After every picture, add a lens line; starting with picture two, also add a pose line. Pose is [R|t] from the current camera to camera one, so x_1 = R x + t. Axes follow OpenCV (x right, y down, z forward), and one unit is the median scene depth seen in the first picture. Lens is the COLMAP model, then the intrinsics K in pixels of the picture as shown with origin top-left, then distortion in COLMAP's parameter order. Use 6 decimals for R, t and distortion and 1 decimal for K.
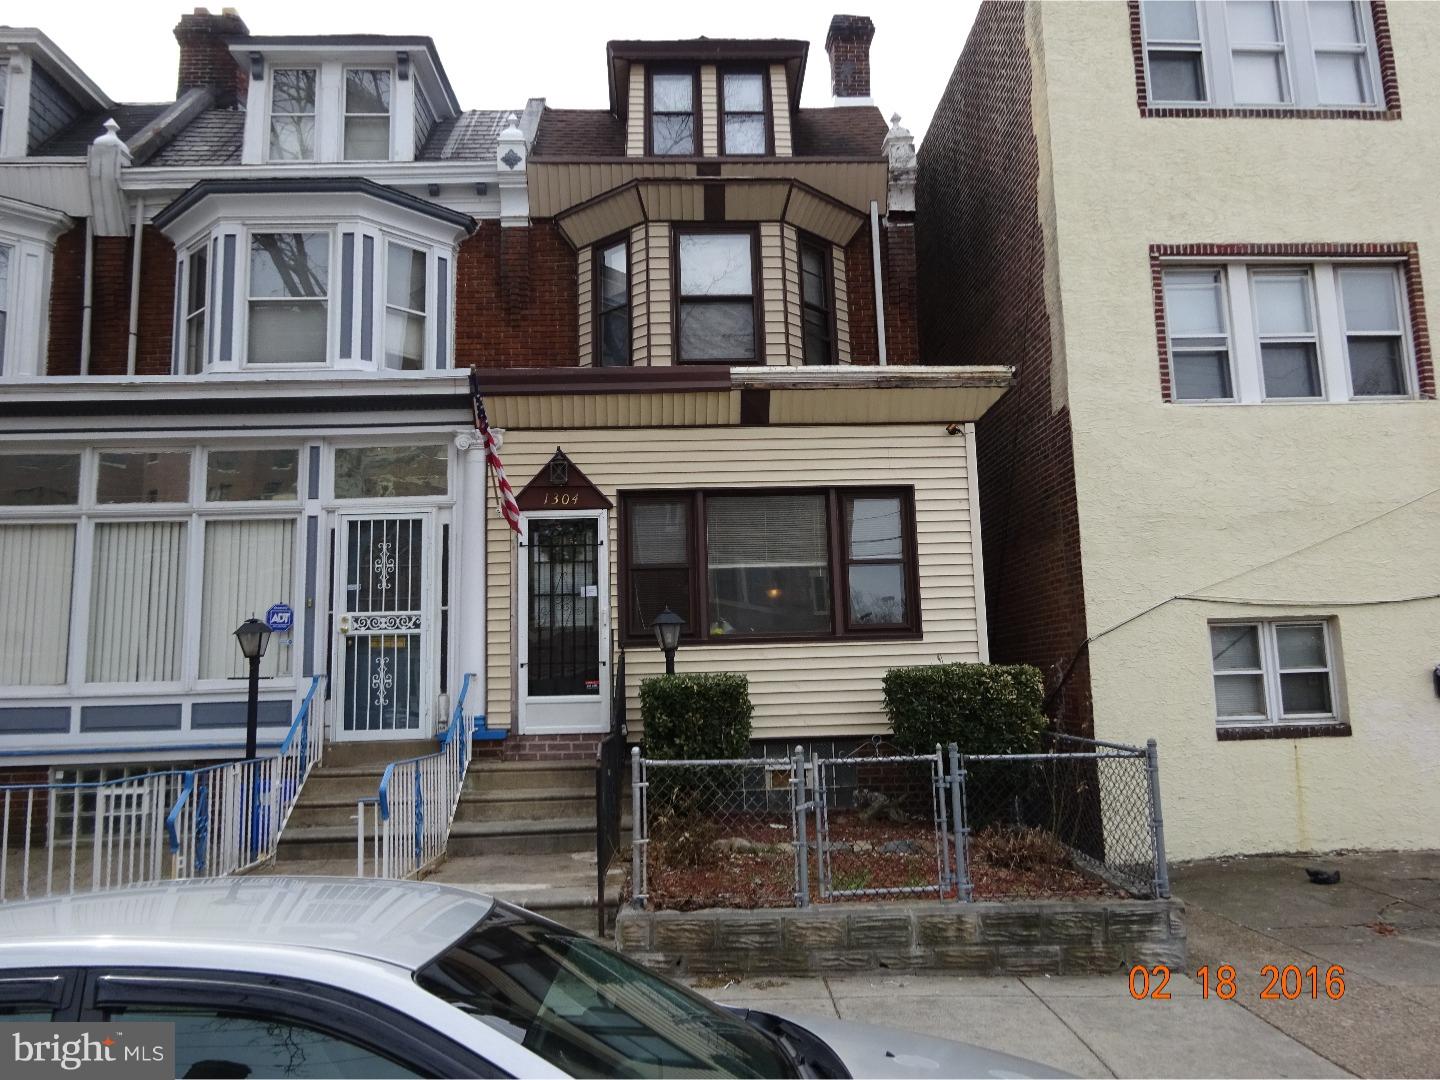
lens RADIAL K [[1057.9, 0, 726.2], [0, 1057.9, 530.6], [0, 0, 1]] dist [-0.001191, 0.002795]
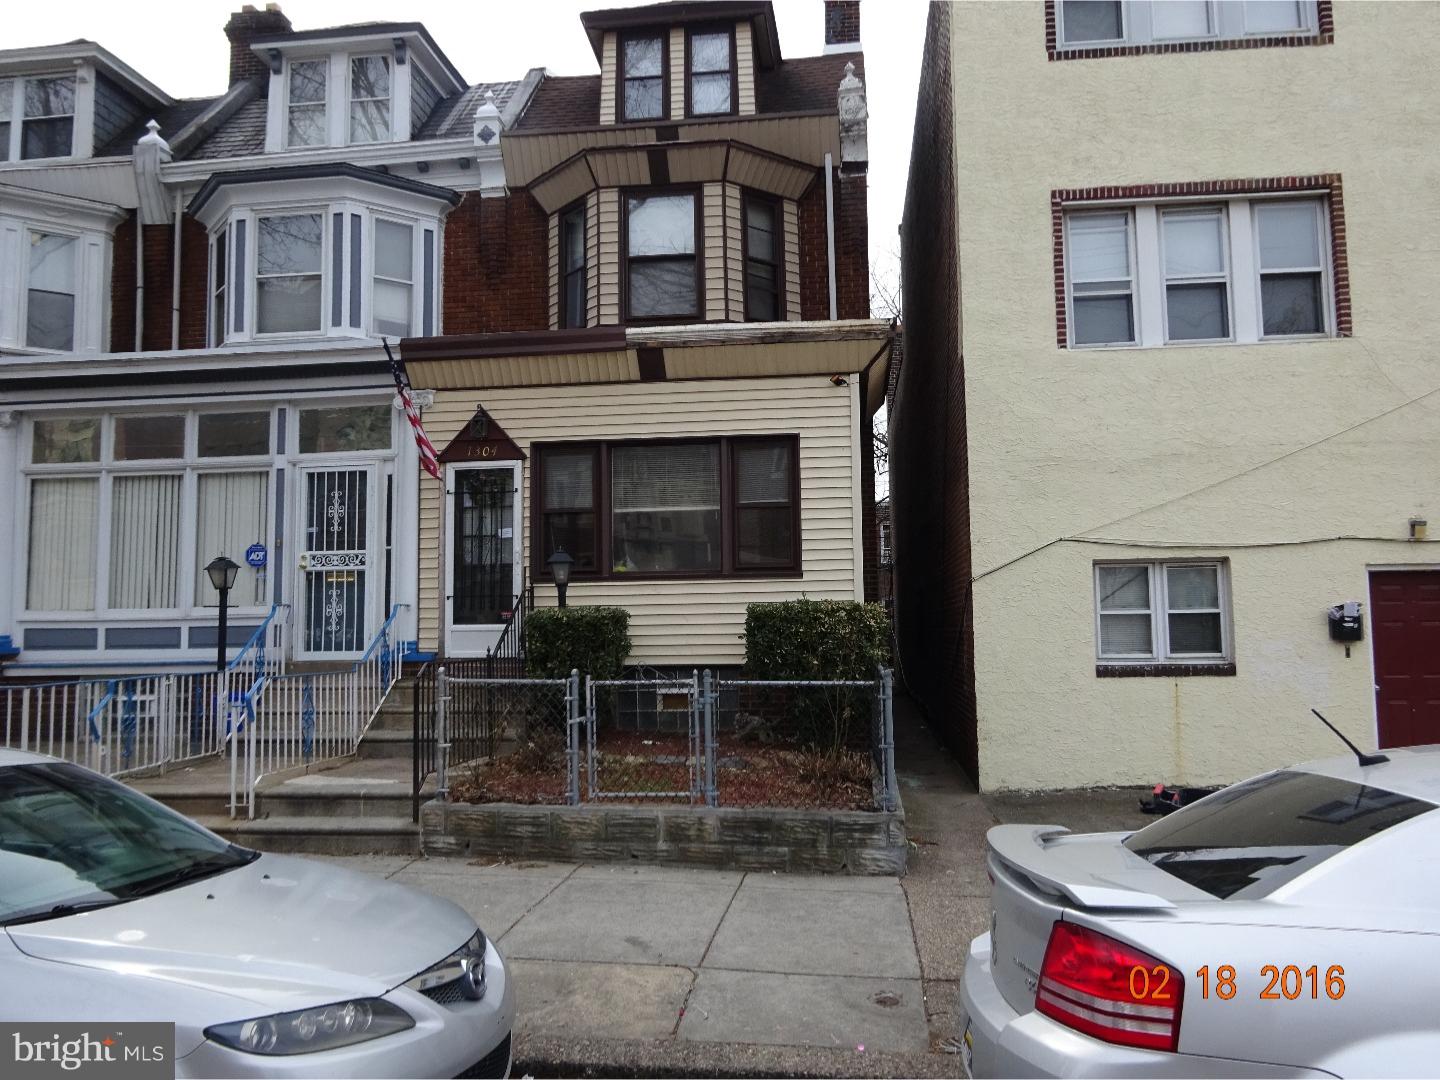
lens RADIAL K [[1057.9, 0, 726.2], [0, 1057.9, 530.6], [0, 0, 1]] dist [-0.001191, 0.002795]
pose [[0.986865, 0.000040, -0.161545, 0.256498], [0.009939, 0.998090, 0.060964, -0.010716], [0.161239, -0.061769, 0.984980, -0.065701]]
